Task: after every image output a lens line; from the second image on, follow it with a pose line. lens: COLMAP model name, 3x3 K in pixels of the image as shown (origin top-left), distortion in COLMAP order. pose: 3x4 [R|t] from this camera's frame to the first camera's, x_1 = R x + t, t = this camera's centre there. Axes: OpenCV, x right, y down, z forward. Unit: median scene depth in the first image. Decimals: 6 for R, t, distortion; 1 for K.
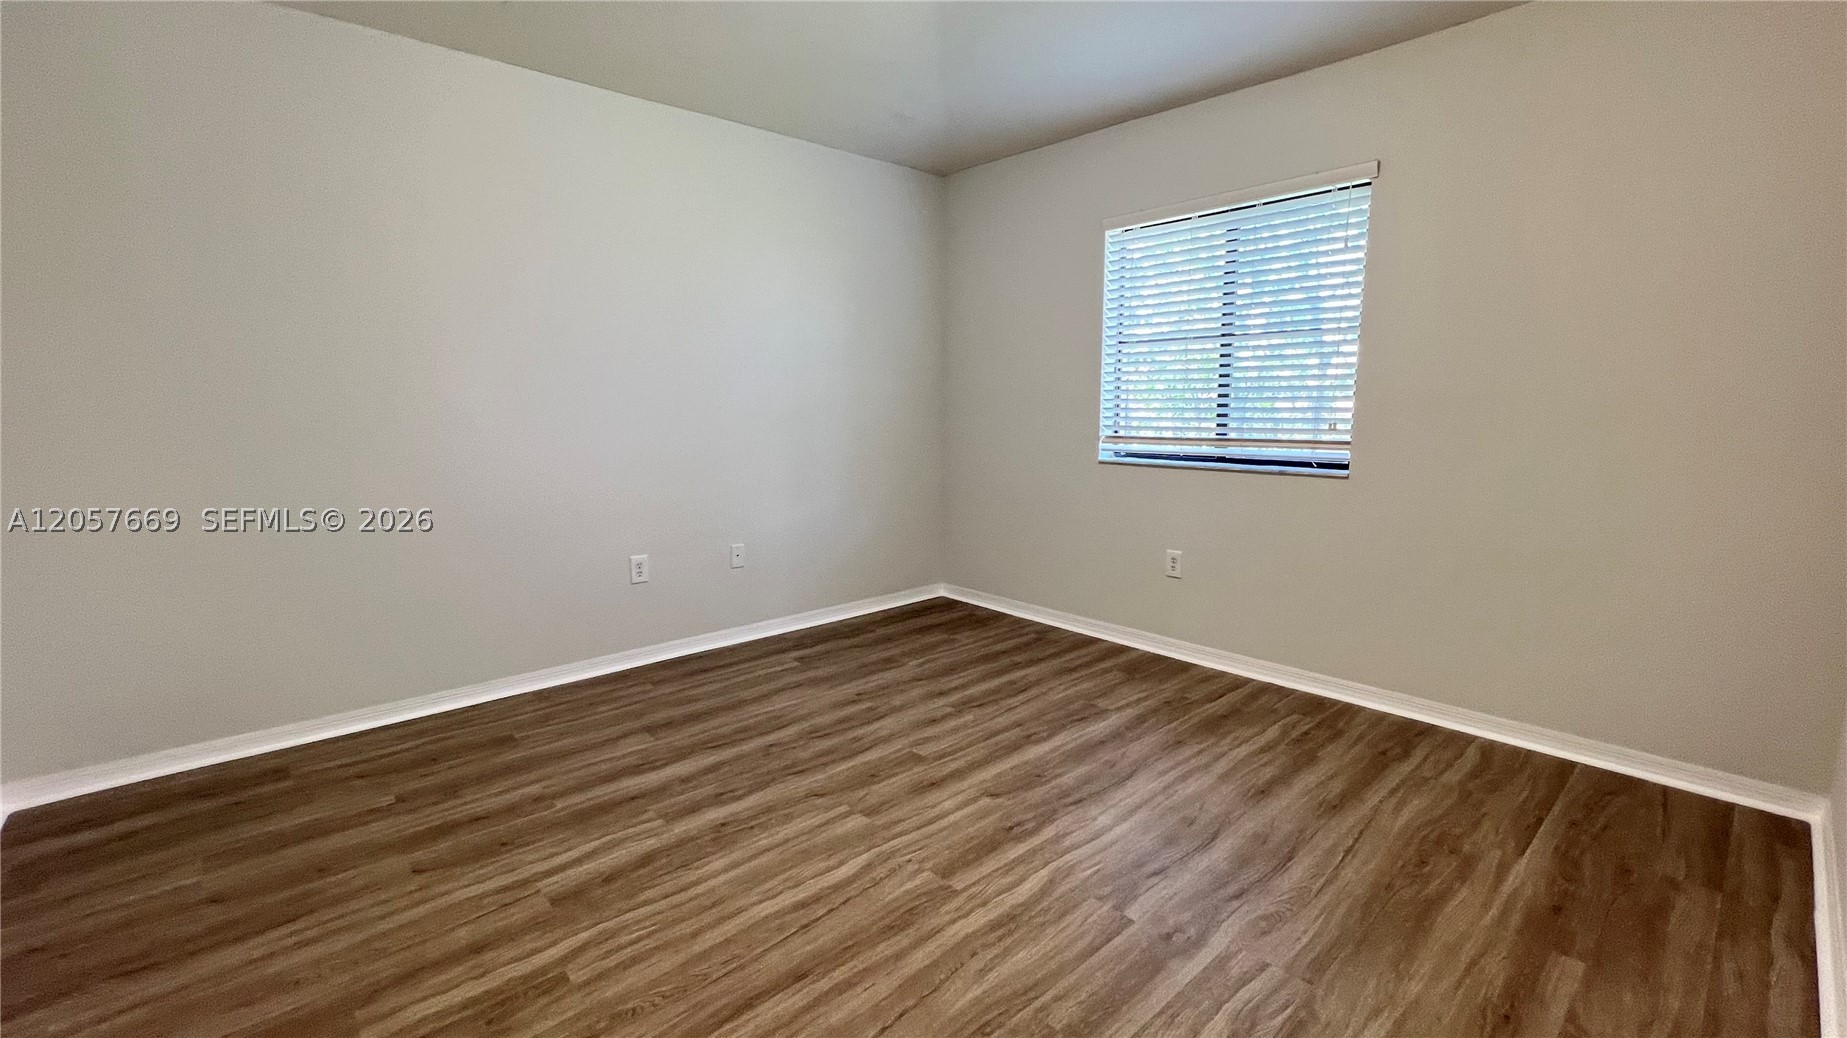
lens RADIAL K [[788.8, 0, 916.9], [0, 788.8, 517.5], [0, 0, 1]] dist [-0.001084, -0.000034]
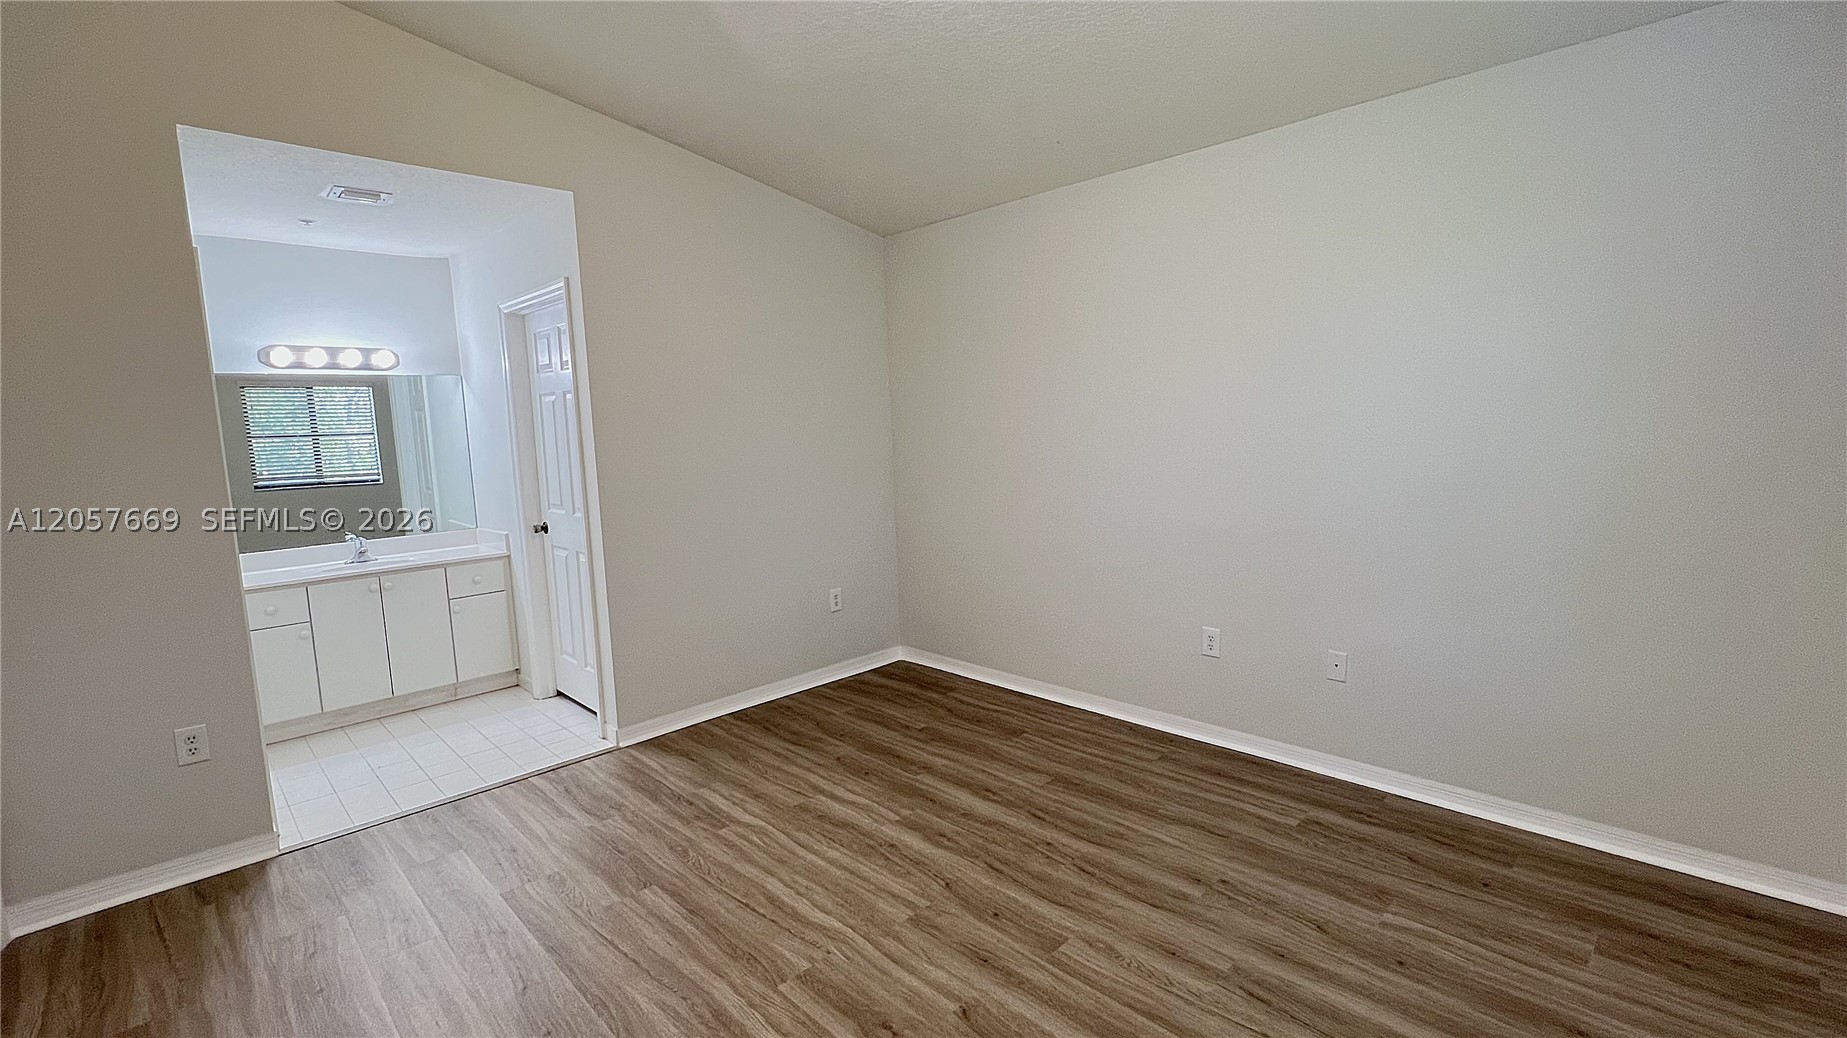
lens RADIAL K [[802.4, 0, 917.6], [0, 802.4, 514.0], [0, 0, 1]] dist [-0.000966, -0.000090]
pose [[0.040455, 0.117565, -0.992241, 0.797937], [-0.111343, 0.987399, 0.112452, -0.217327], [0.992958, 0.105930, 0.053036, 0.819629]]
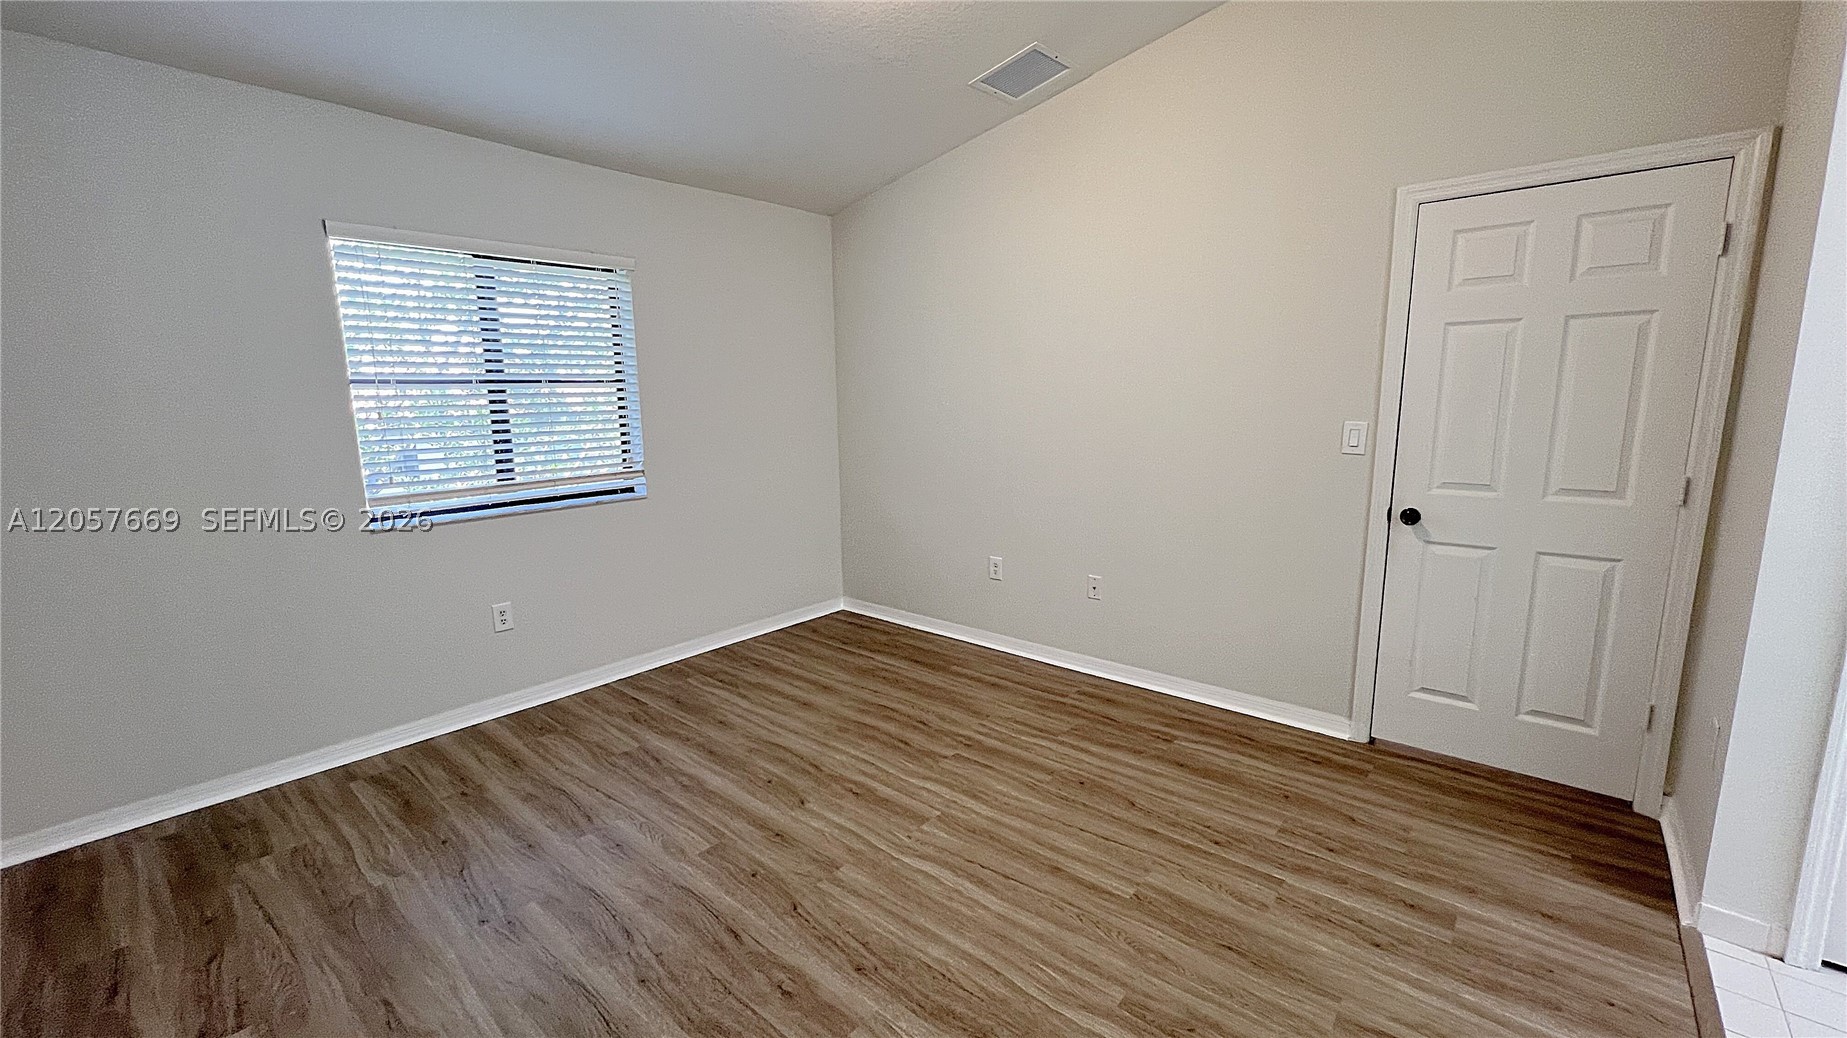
lens RADIAL K [[737.0, 0, 920.6], [0, 737.0, 515.1], [0, 0, 1]] dist [0.000431, 0.000116]
pose [[-0.121448, -0.158207, 0.979909, -0.860561], [0.160321, 0.971128, 0.176659, -0.201263], [-0.979565, 0.178555, -0.092577, 0.819213]]
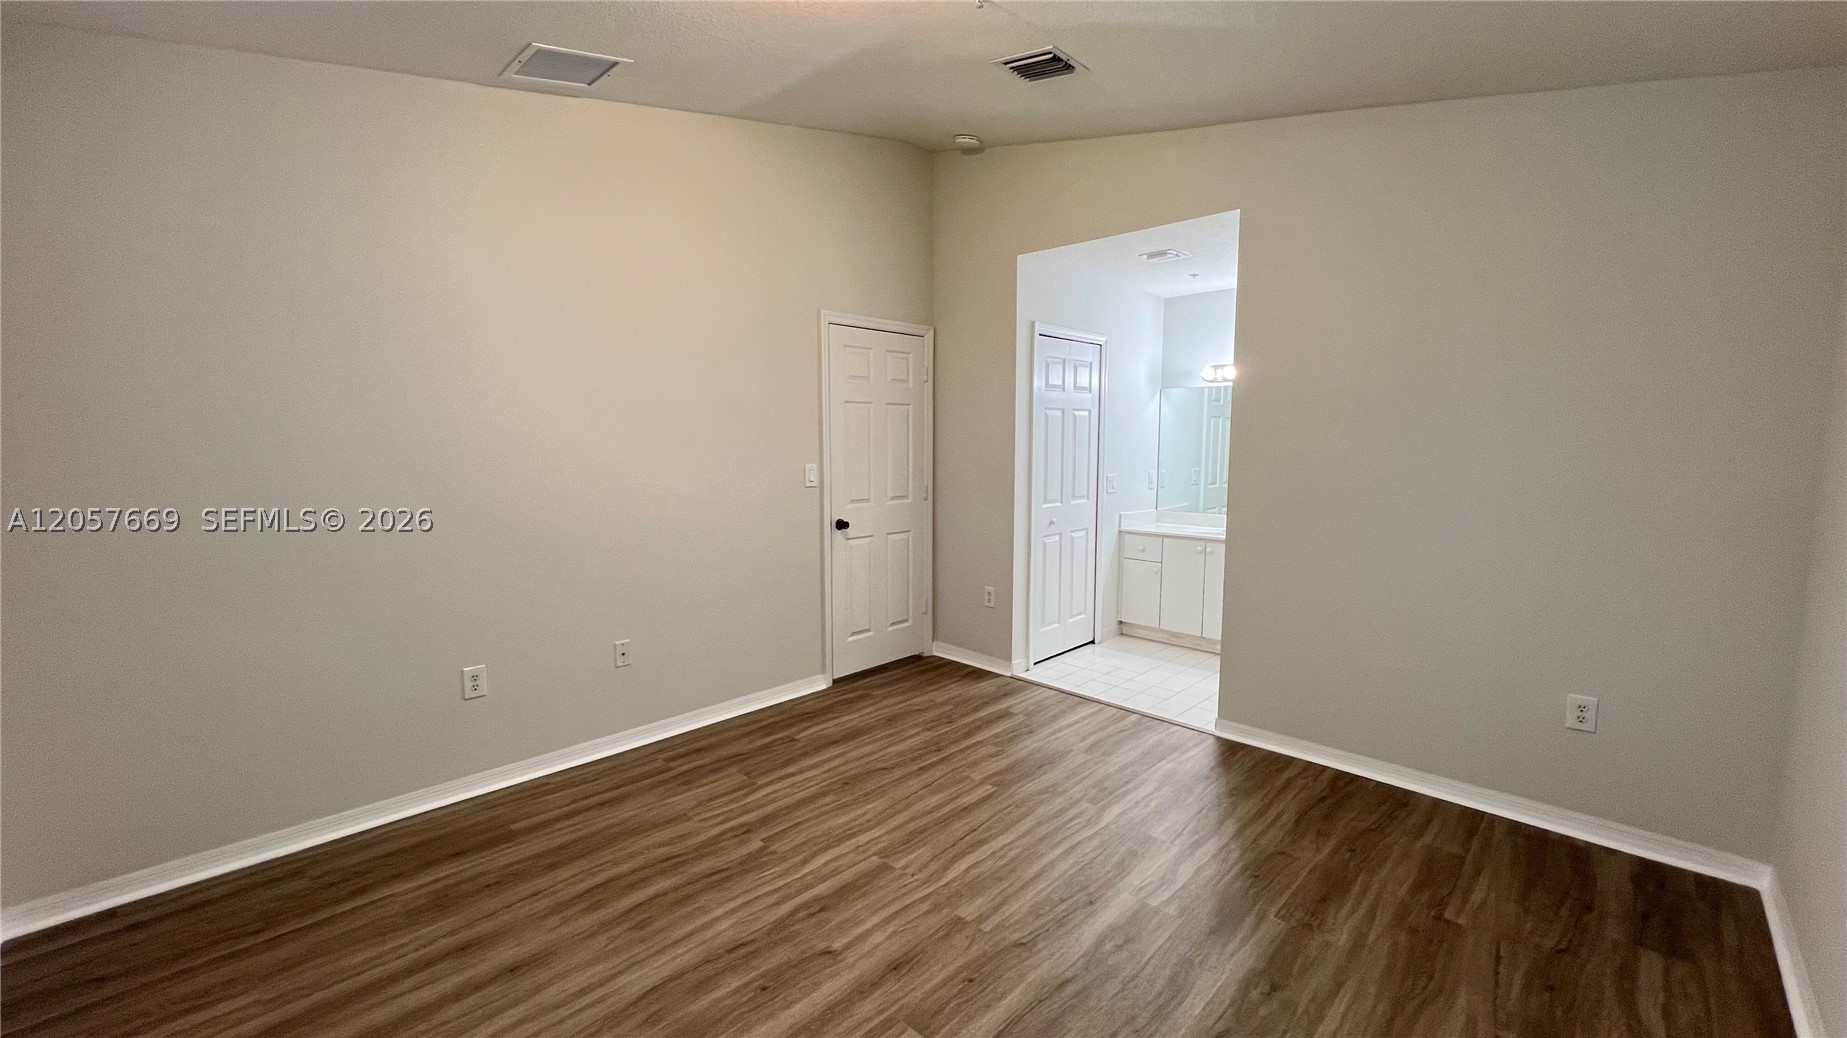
lens RADIAL K [[737.0, 0, 920.6], [0, 737.0, 515.1], [0, 0, 1]] dist [0.000431, 0.000116]
pose [[-0.997672, 0.006056, -0.067927, 0.043721], [-0.010974, 0.968812, 0.247553, -0.324233], [0.067307, 0.247722, -0.966490, 1.619839]]
